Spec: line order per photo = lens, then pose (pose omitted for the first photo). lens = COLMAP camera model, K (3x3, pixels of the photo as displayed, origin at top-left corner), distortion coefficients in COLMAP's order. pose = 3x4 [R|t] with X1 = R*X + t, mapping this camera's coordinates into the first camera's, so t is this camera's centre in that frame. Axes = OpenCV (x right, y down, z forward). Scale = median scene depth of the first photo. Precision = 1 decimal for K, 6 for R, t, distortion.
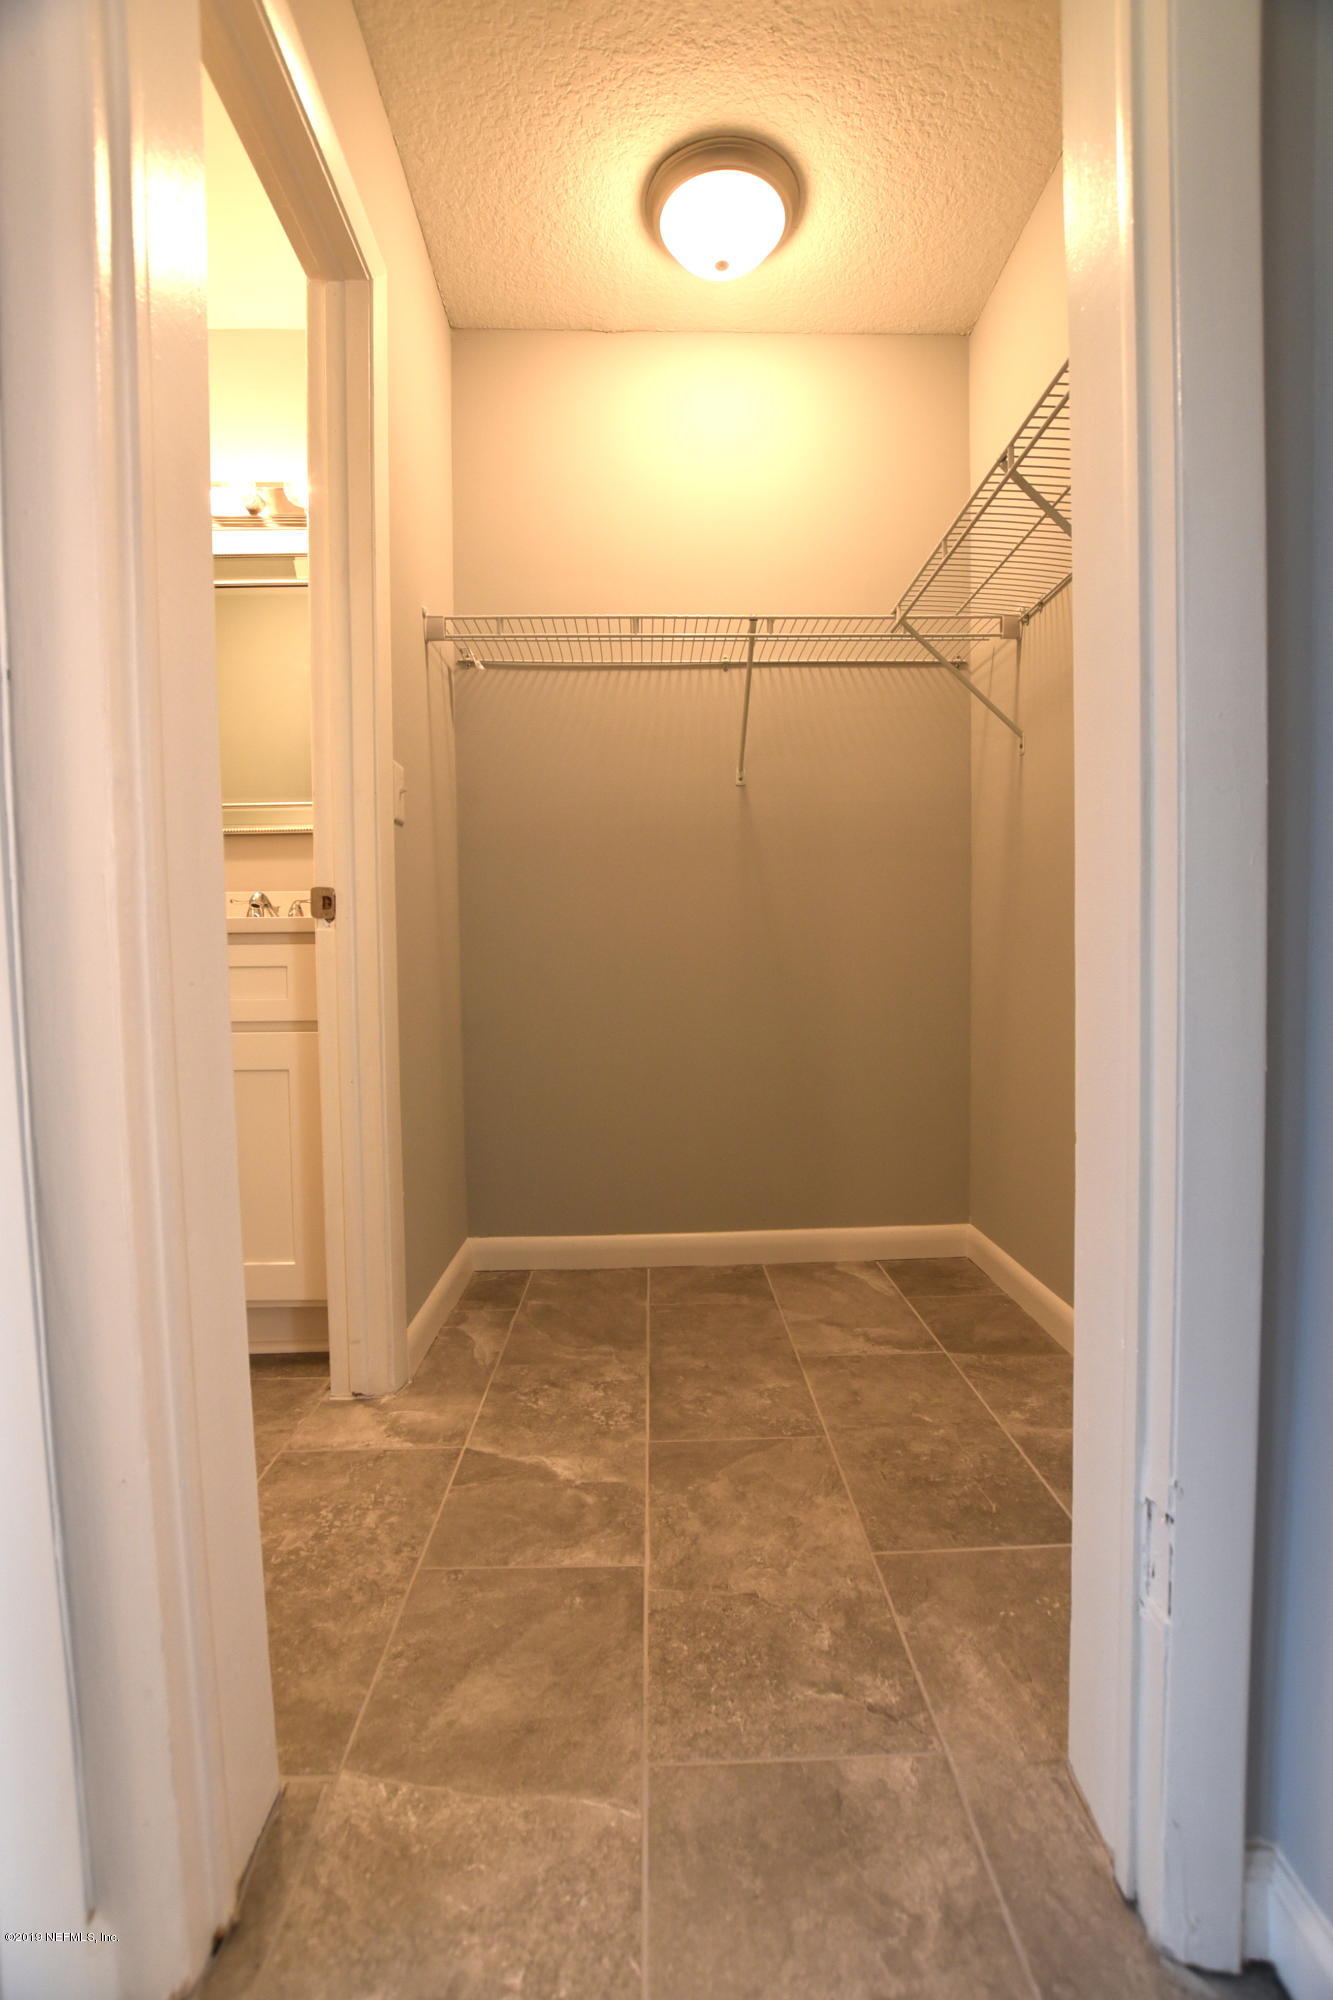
lens RADIAL K [[881.6, 0, 666.1], [0, 881.6, 1001.0], [0, 0, 1]] dist [-0.035331, 0.006208]
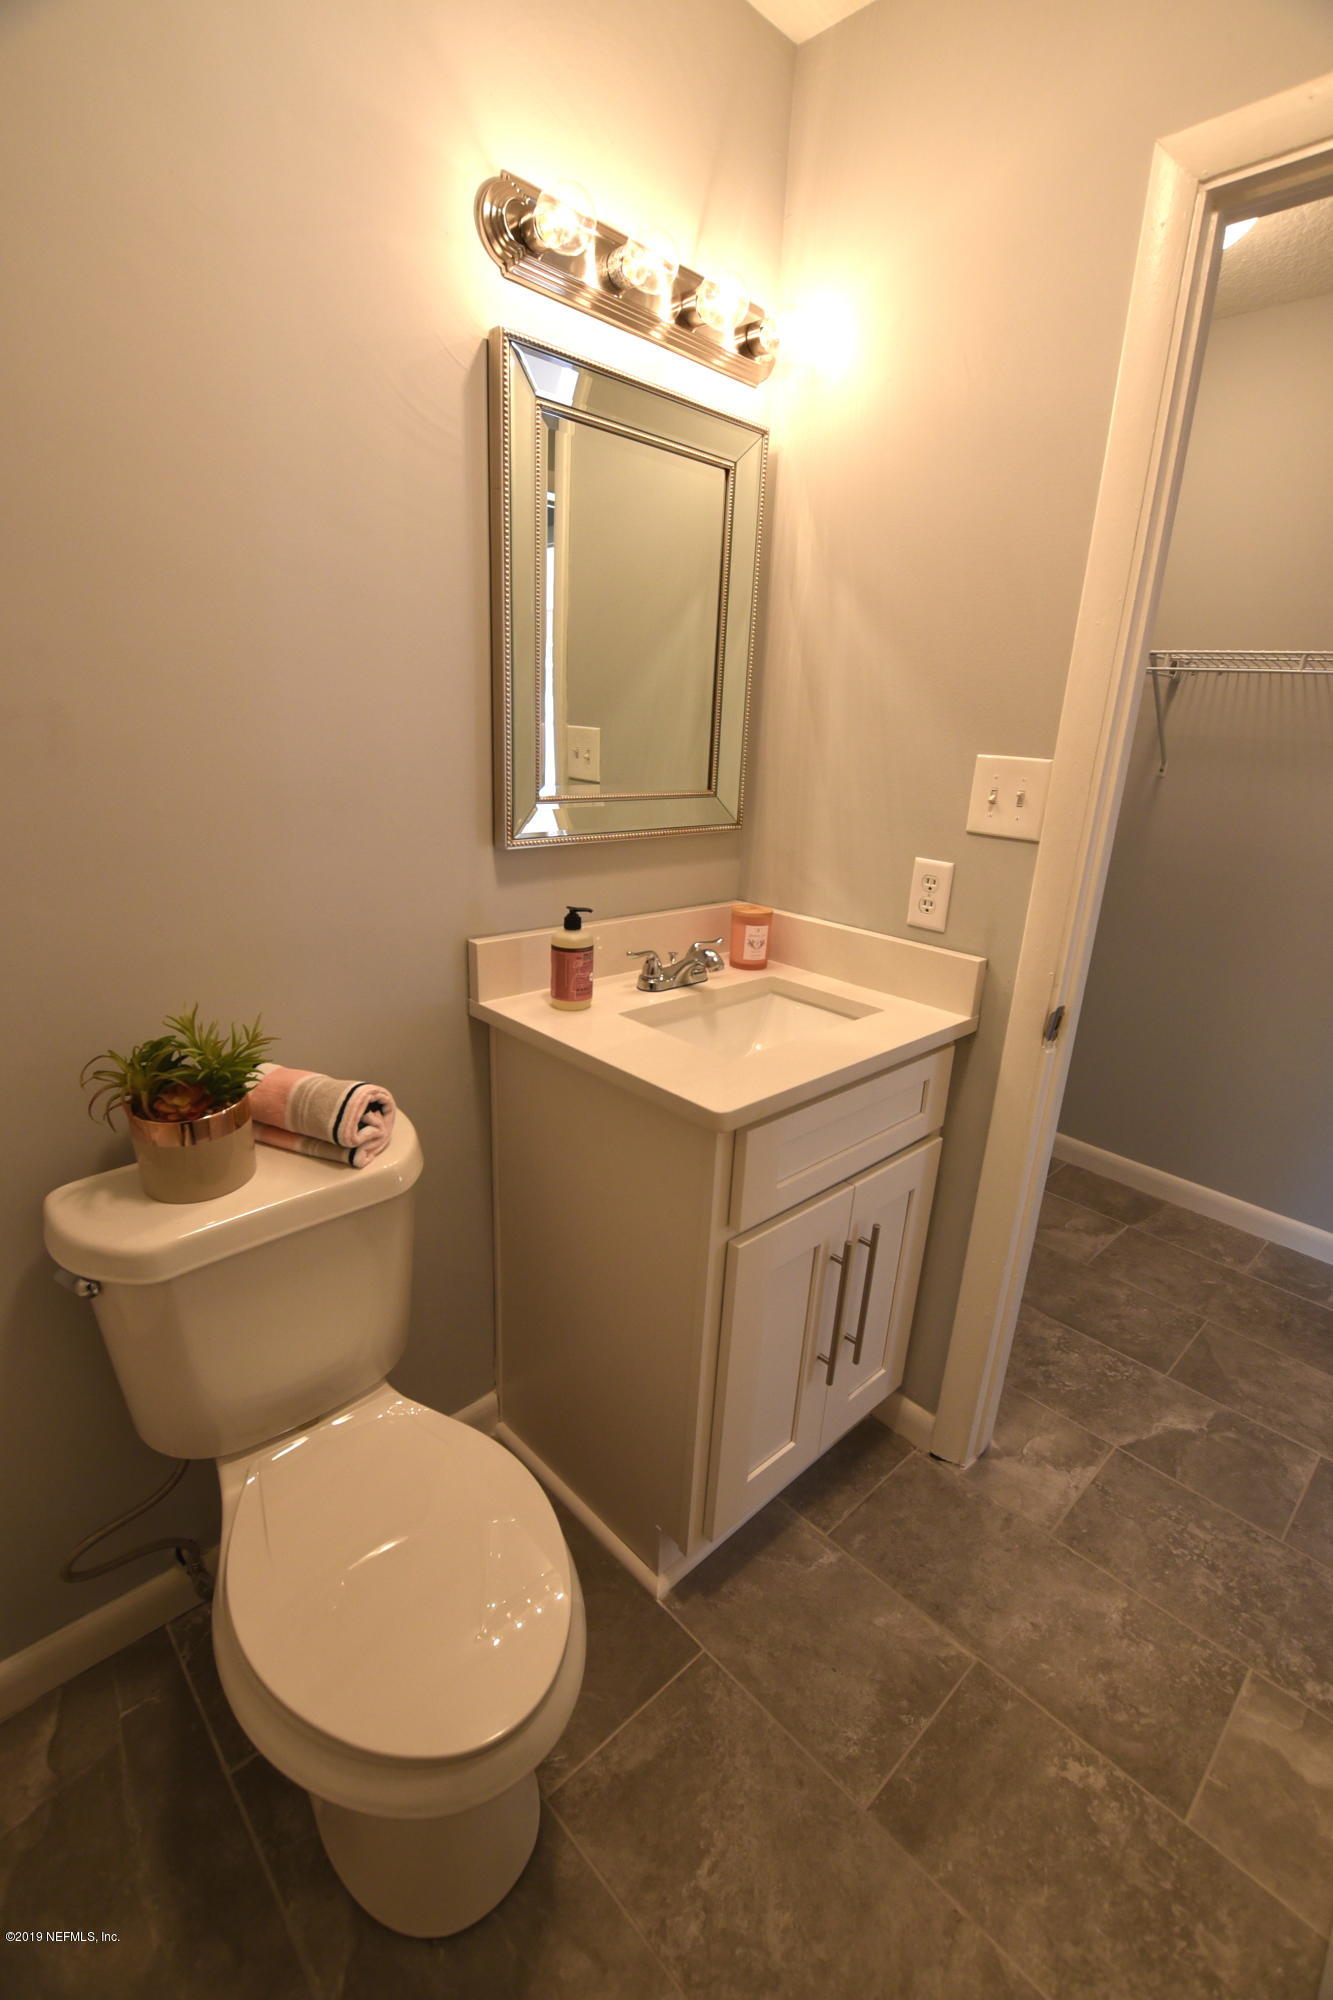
lens RADIAL K [[881.6, 0, 669.9], [0, 881.6, 1017.4], [0, 0, 1]] dist [-0.035331, 0.006208]
pose [[0.744105, -0.173073, 0.645254, -1.350015], [-0.026493, 0.957455, 0.287365, -0.391409], [-0.667537, -0.230924, 0.707862, 0.679559]]
